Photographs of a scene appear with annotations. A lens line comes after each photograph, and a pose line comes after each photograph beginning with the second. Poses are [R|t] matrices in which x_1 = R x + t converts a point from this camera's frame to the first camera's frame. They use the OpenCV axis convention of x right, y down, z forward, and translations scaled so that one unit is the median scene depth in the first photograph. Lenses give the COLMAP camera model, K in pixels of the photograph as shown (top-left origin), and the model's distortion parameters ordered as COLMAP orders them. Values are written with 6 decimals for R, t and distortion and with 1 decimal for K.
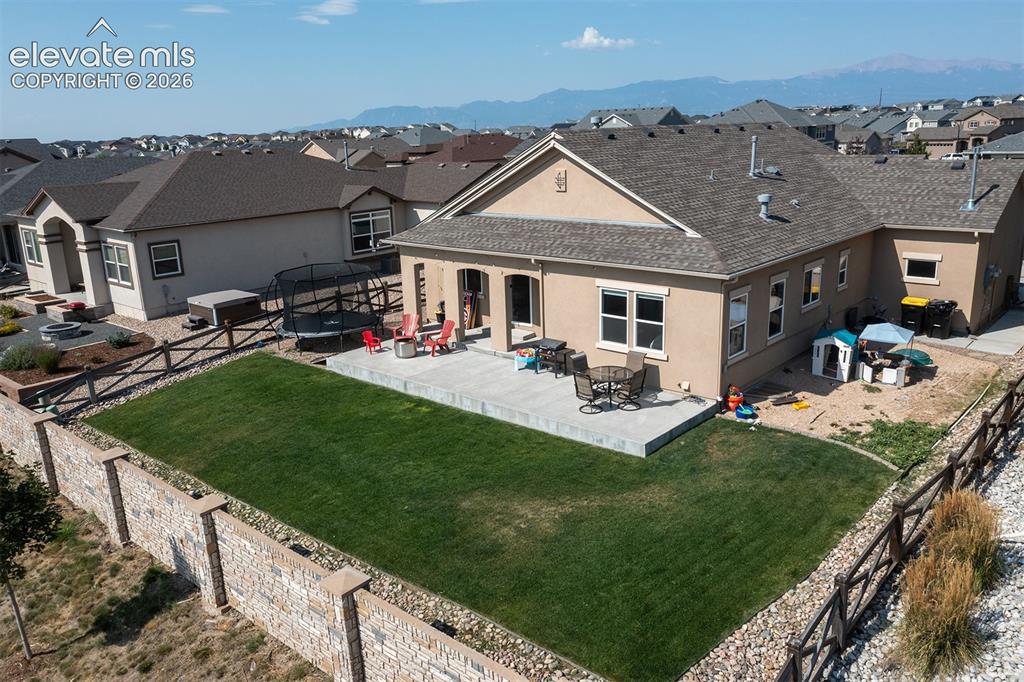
lens RADIAL K [[809.6, 0, 510.0], [0, 809.6, 344.7], [0, 0, 1]] dist [-0.005486, 0.042216]
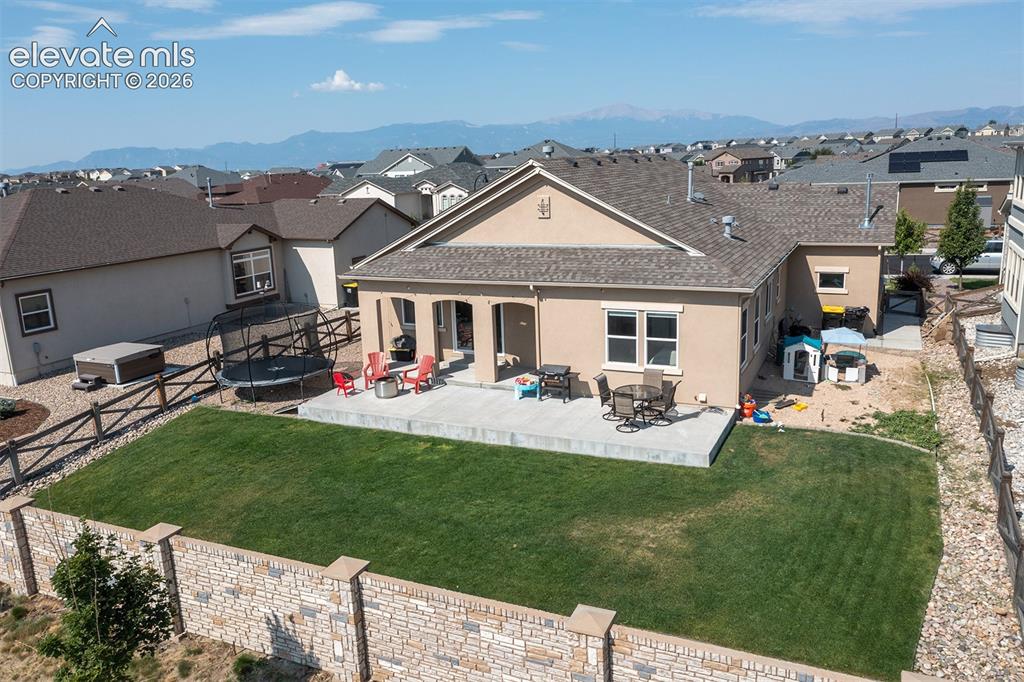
lens RADIAL K [[809.6, 0, 511.7], [0, 809.6, 344.7], [0, 0, 1]] dist [-0.005486, 0.042216]
pose [[0.956740, -0.066787, 0.283174, -0.289014], [0.080495, 0.996067, -0.037037, 0.001420], [-0.279586, 0.058229, 0.958353, 0.060550]]
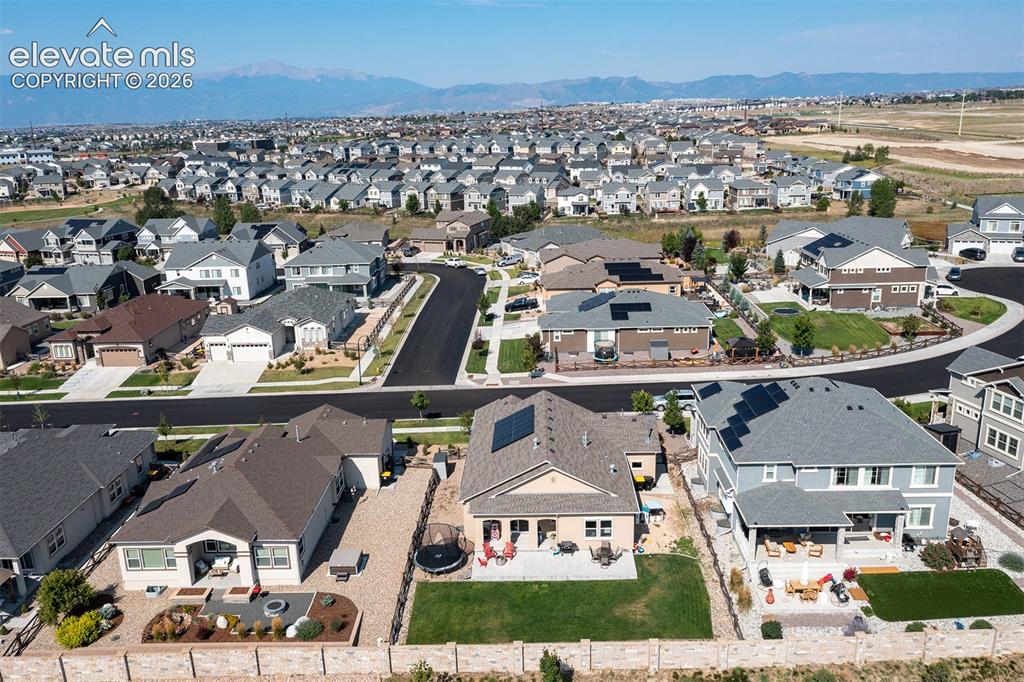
lens RADIAL K [[809.6, 0, 514.8], [0, 809.6, 345.3], [0, 0, 1]] dist [-0.005486, 0.042216]
pose [[0.762877, -0.170293, 0.623714, -1.650062], [0.169786, 0.983598, 0.060885, -0.843754], [-0.623852, 0.059450, 0.779278, -1.001864]]
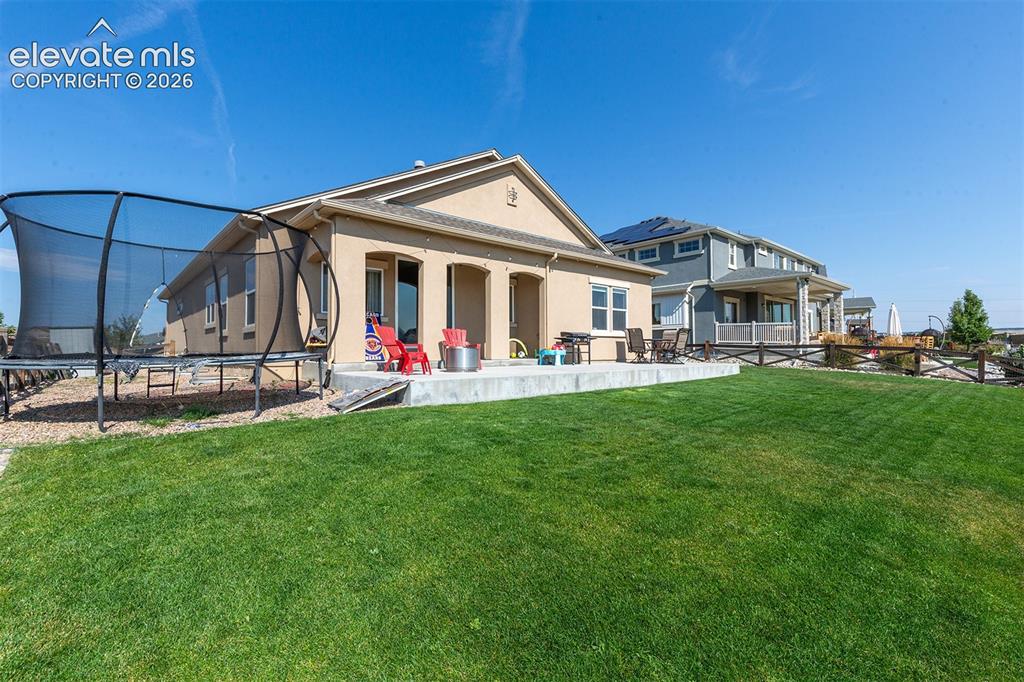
lens RADIAL K [[456.2, 0, 525.9], [0, 456.2, 337.8], [0, 0, 1]] dist [0.006290, -0.002142]
pose [[0.093693, 0.059351, 0.993830, -0.559839], [0.262593, 0.961401, -0.082171, 0.036110], [-0.960347, 0.268672, 0.074491, 1.050776]]
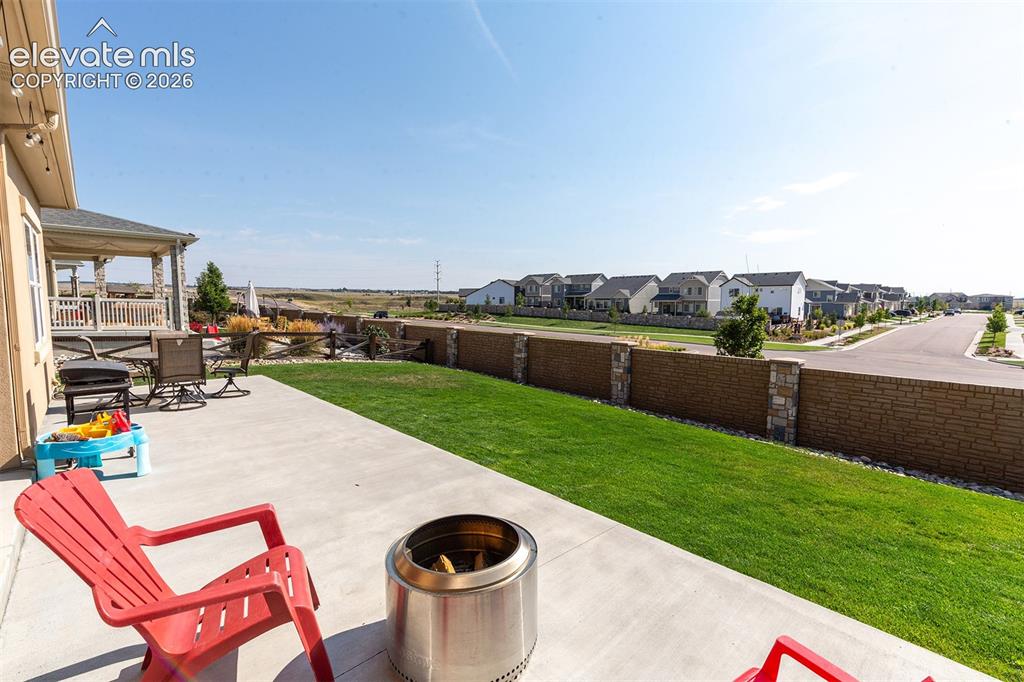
lens RADIAL K [[456.2, 0, 526.6], [0, 456.2, 330.2], [0, 0, 1]] dist [0.006290, -0.002142]
pose [[-0.996332, 0.028719, 0.080608, -0.173710], [0.053201, 0.945704, 0.320645, -0.078551], [-0.067023, 0.323757, -0.943763, 1.220493]]
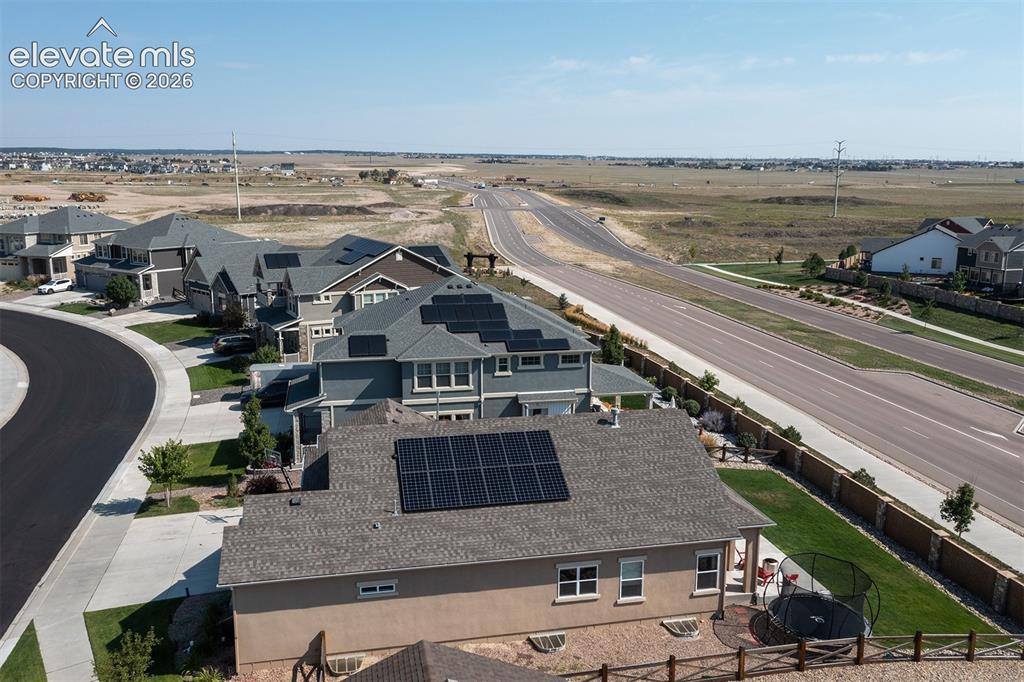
lens RADIAL K [[843.2, 0, 510.7], [0, 843.2, 349.8], [0, 0, 1]] dist [-0.002250, 0.043504]
pose [[-0.803502, -0.089436, 0.588545, -0.686566], [0.179466, 0.906261, 0.382731, -1.122257], [-0.567605, 0.413149, -0.712132, 2.460881]]
